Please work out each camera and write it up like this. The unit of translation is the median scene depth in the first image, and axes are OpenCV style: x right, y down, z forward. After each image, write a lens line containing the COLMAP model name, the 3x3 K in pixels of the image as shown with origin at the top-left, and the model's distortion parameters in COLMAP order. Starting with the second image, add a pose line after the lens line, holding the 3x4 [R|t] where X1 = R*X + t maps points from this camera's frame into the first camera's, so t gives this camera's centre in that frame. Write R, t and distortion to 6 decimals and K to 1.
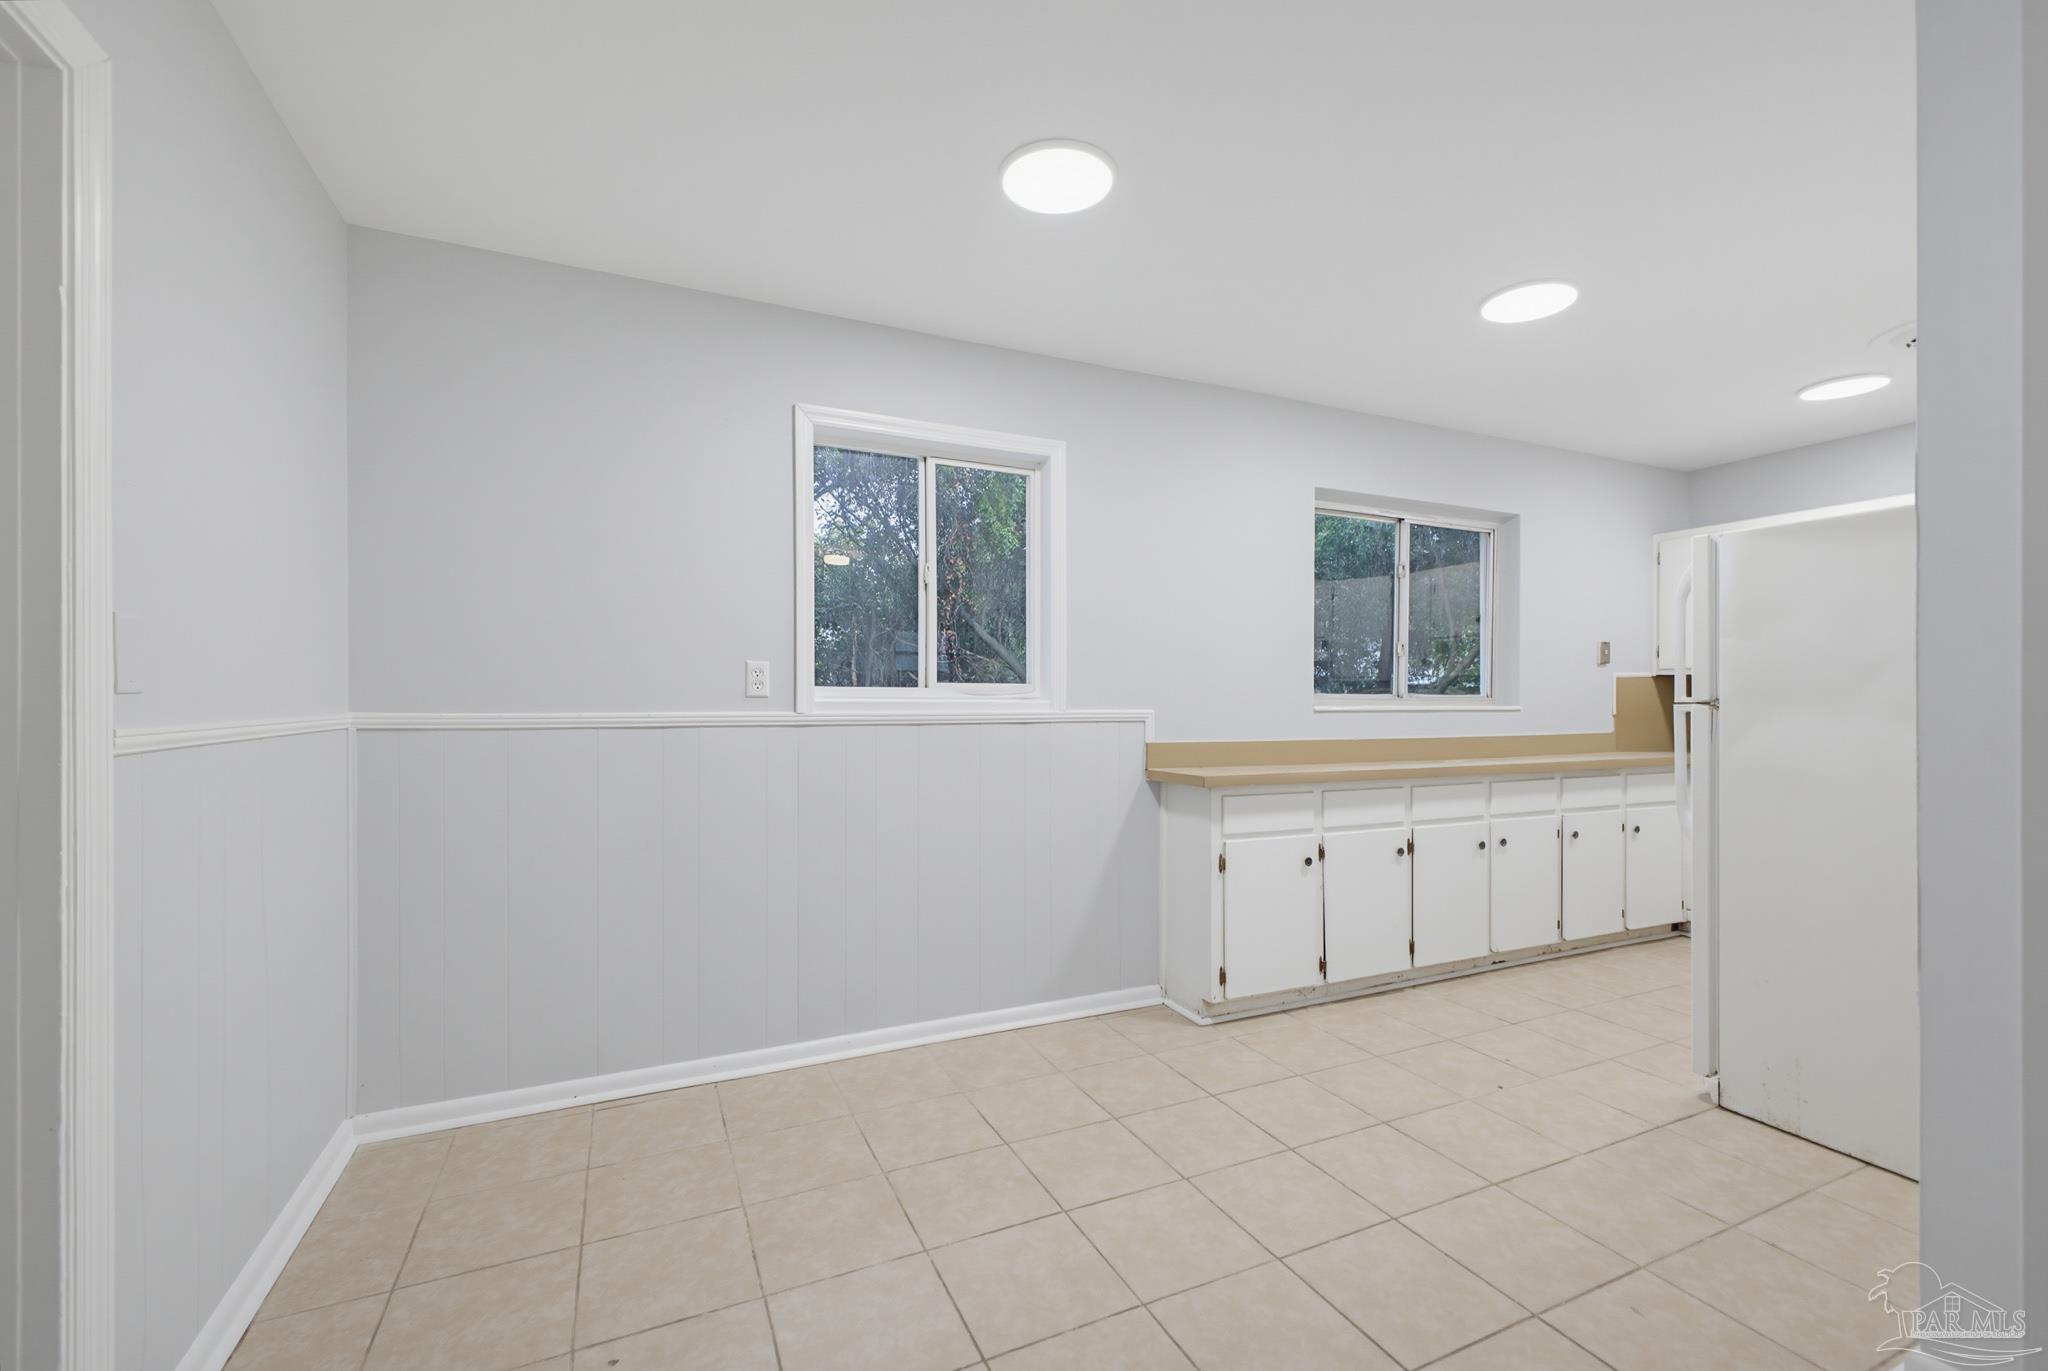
lens RADIAL K [[862.9, 0, 1024.0], [0, 862.9, 685.5], [0, 0, 1]] dist [0.034407, -0.000175]
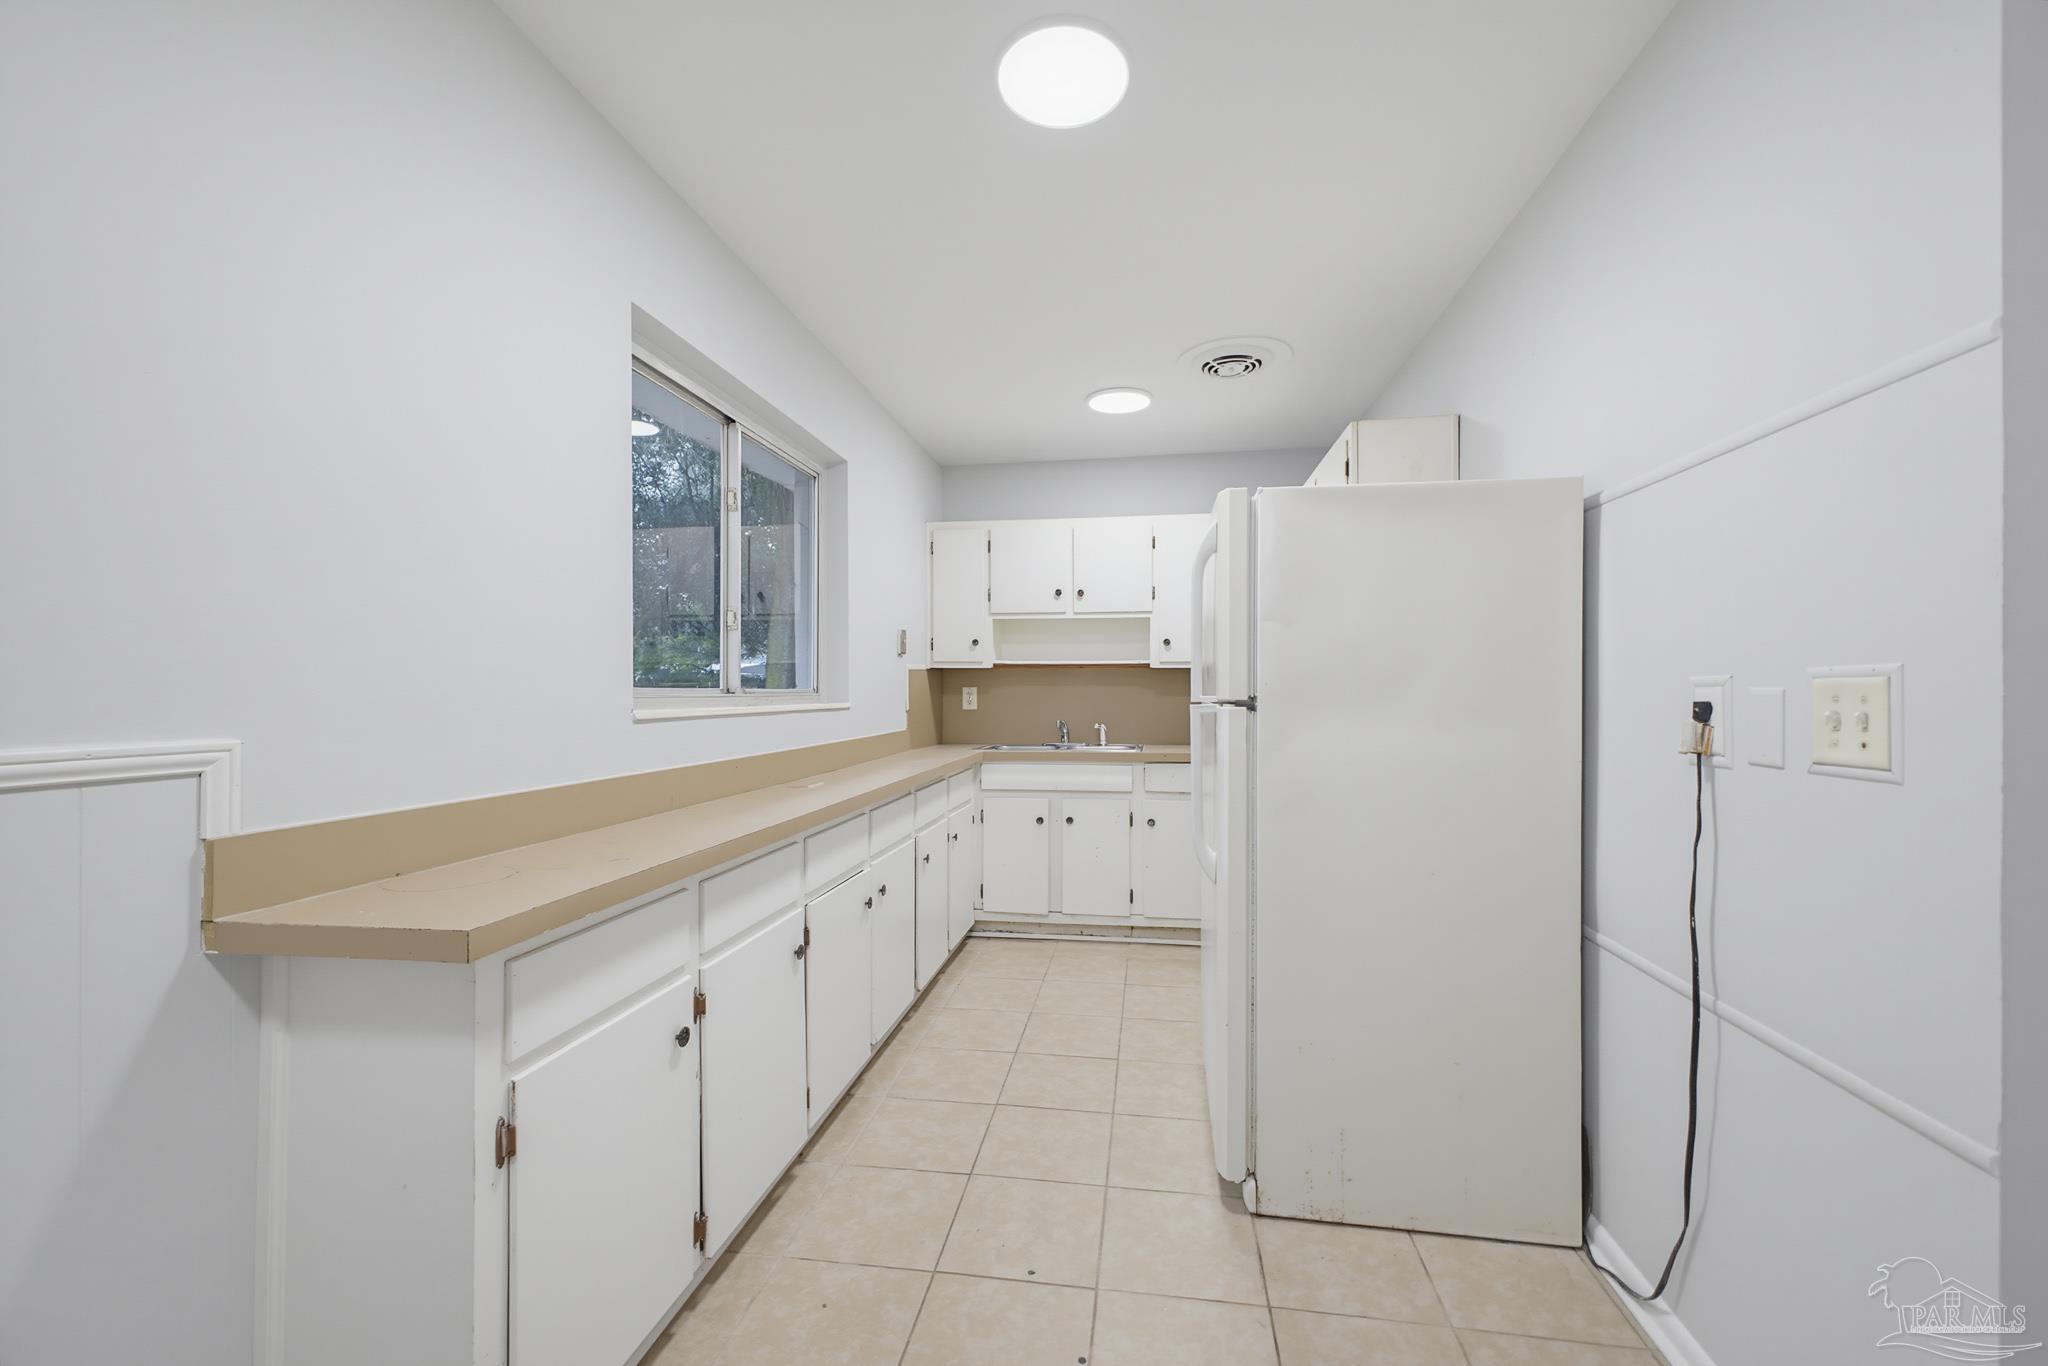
lens RADIAL K [[805.2, 0, 1034.8], [0, 805.2, 691.1], [0, 0, 1]] dist [0.002546, -0.000099]
pose [[0.539525, 0.000168, 0.841969, 0.054580], [-0.014886, 0.999846, 0.009339, 0.003718], [-0.841838, -0.017572, 0.539444, 0.578993]]
